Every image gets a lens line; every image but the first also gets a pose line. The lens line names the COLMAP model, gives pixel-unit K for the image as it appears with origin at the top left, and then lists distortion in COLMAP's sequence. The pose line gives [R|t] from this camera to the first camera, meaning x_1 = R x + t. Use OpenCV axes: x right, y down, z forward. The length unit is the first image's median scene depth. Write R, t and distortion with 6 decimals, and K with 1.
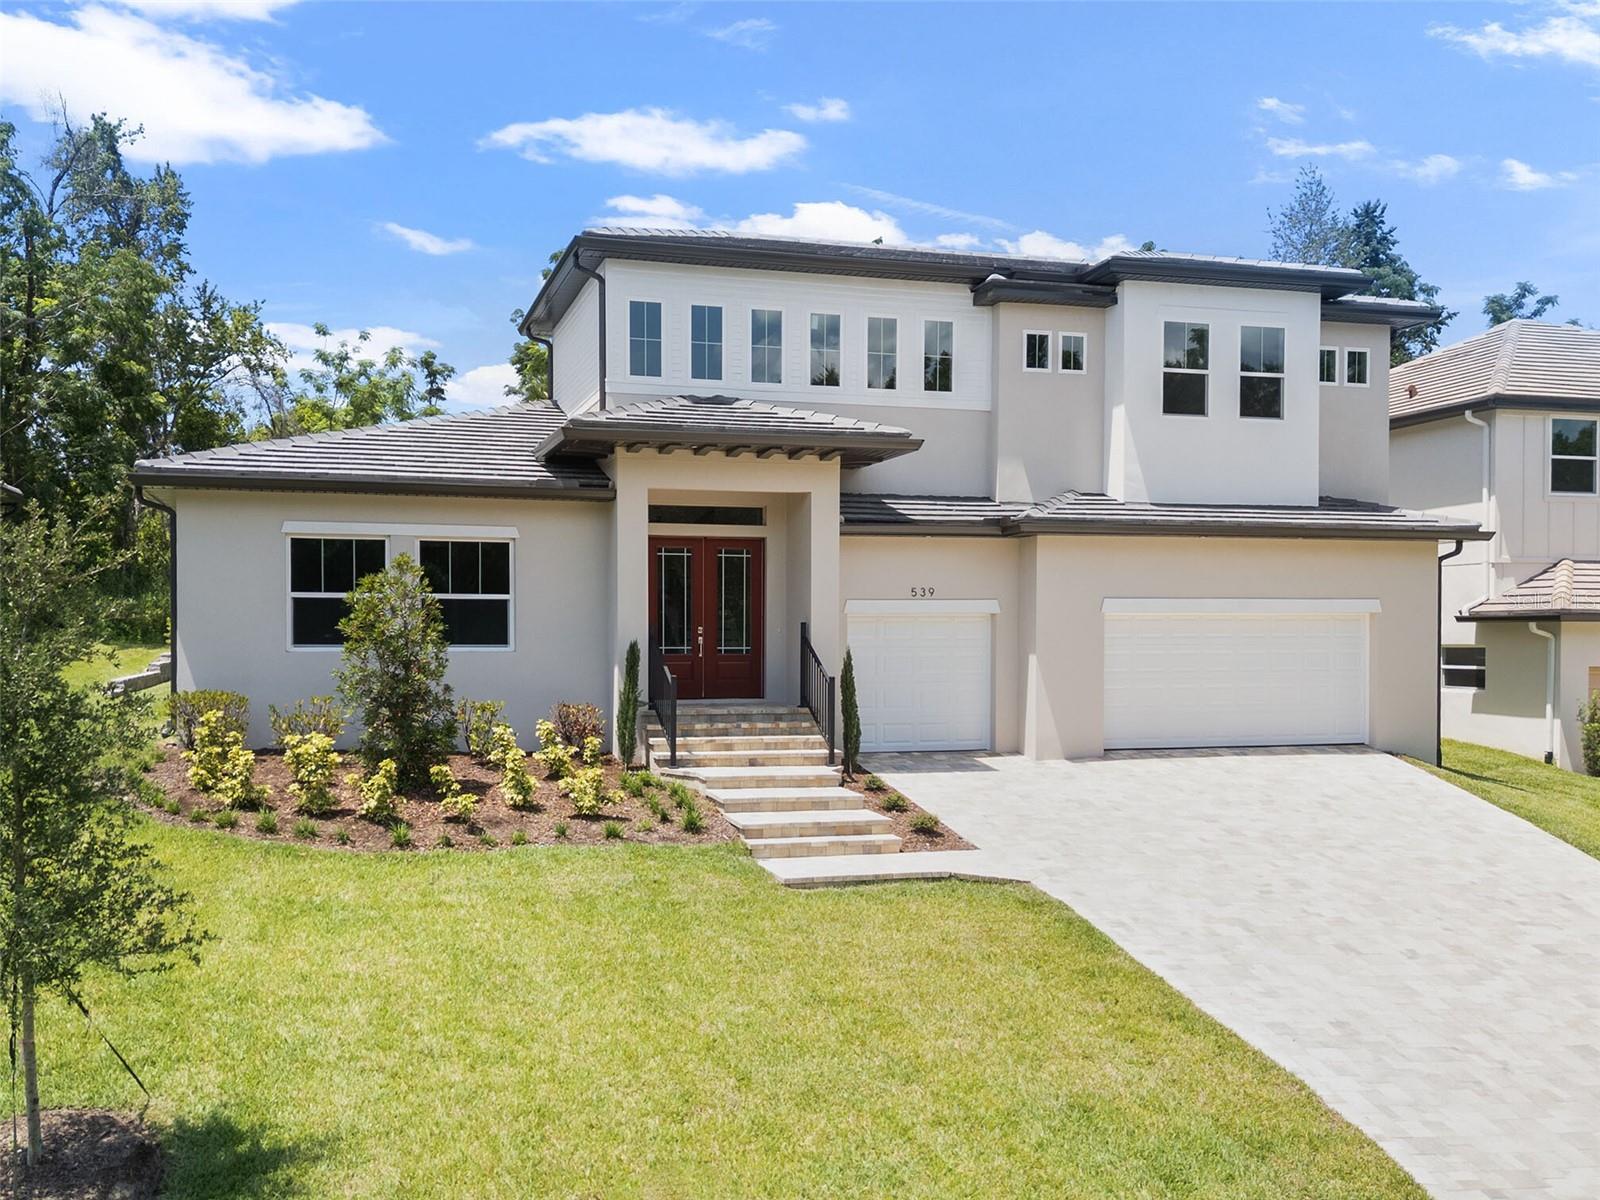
lens RADIAL K [[1432.2, 0, 739.0], [0, 1432.2, 685.0], [0, 0, 1]] dist [0.077630, -0.094978]
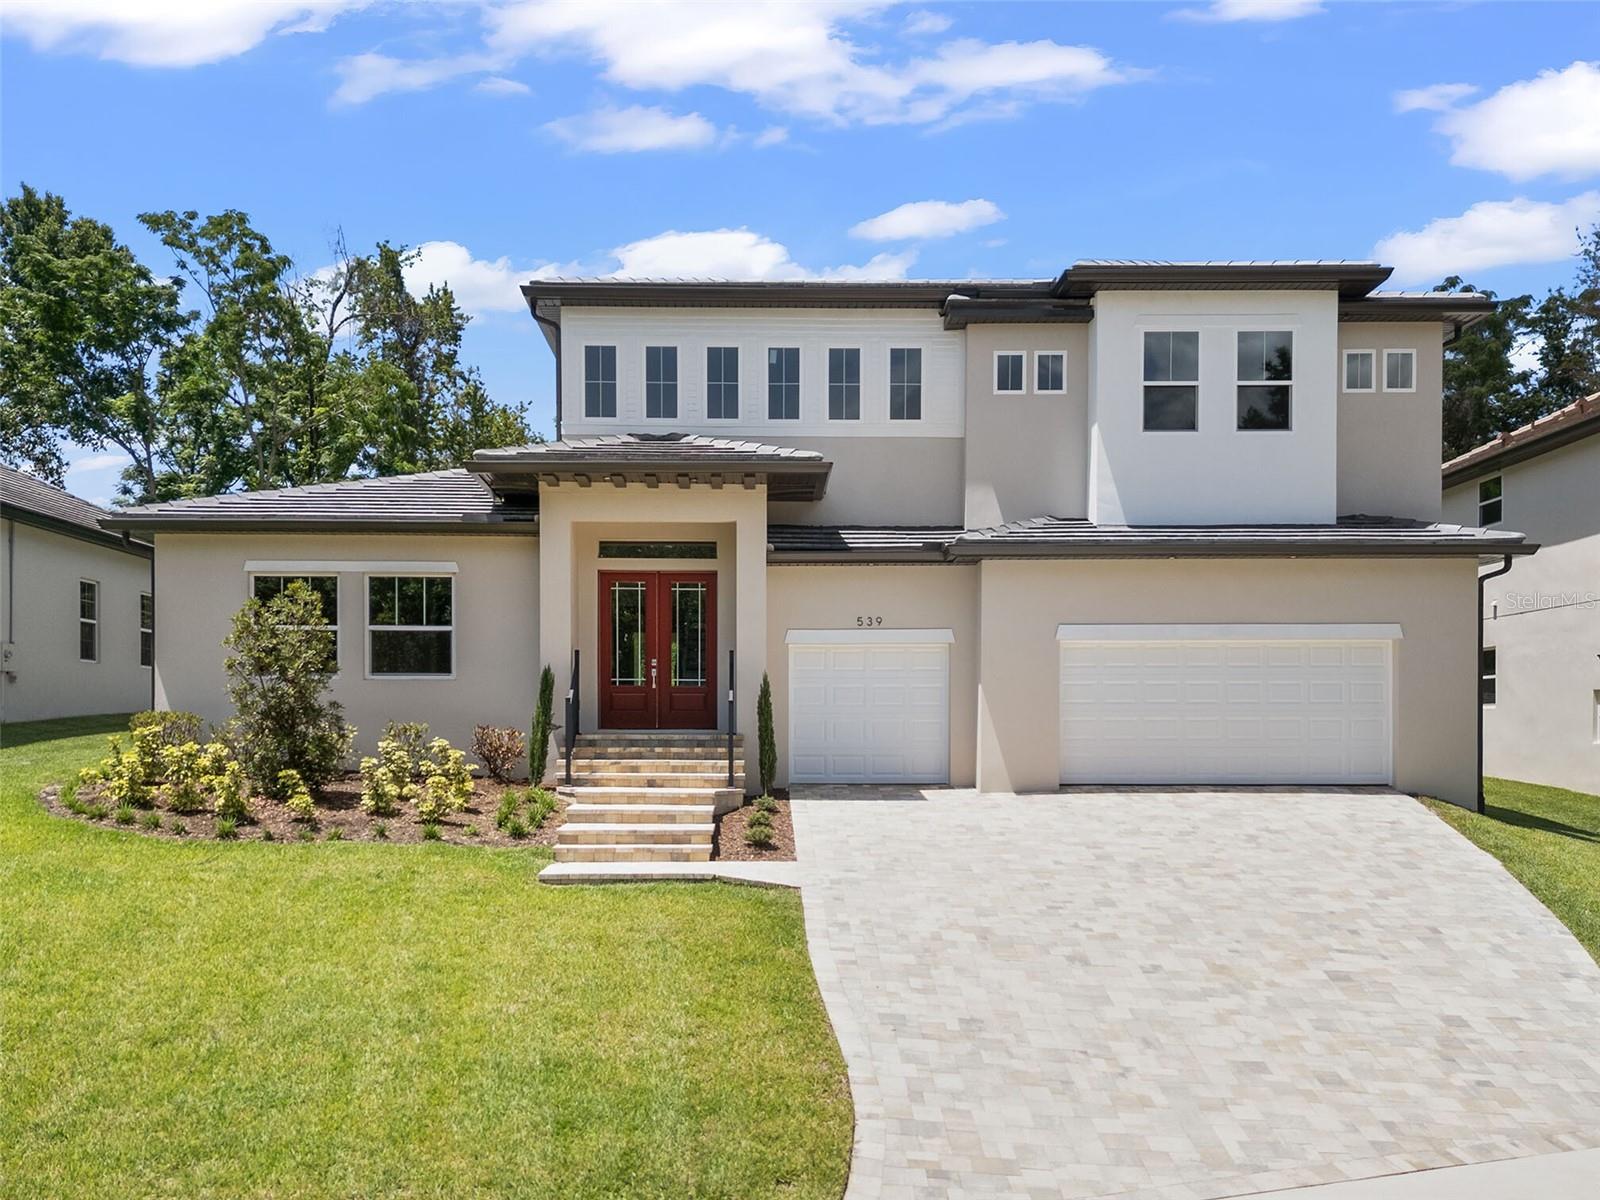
lens RADIAL K [[1427.5, 0, 767.3], [0, 1427.5, 757.4], [0, 0, 1]] dist [0.120090, -0.217281]
pose [[0.966274, 0.004648, -0.257474, 0.319960], [-0.009958, 0.999764, -0.019321, 0.049255], [0.257323, 0.021234, 0.966092, 0.034186]]
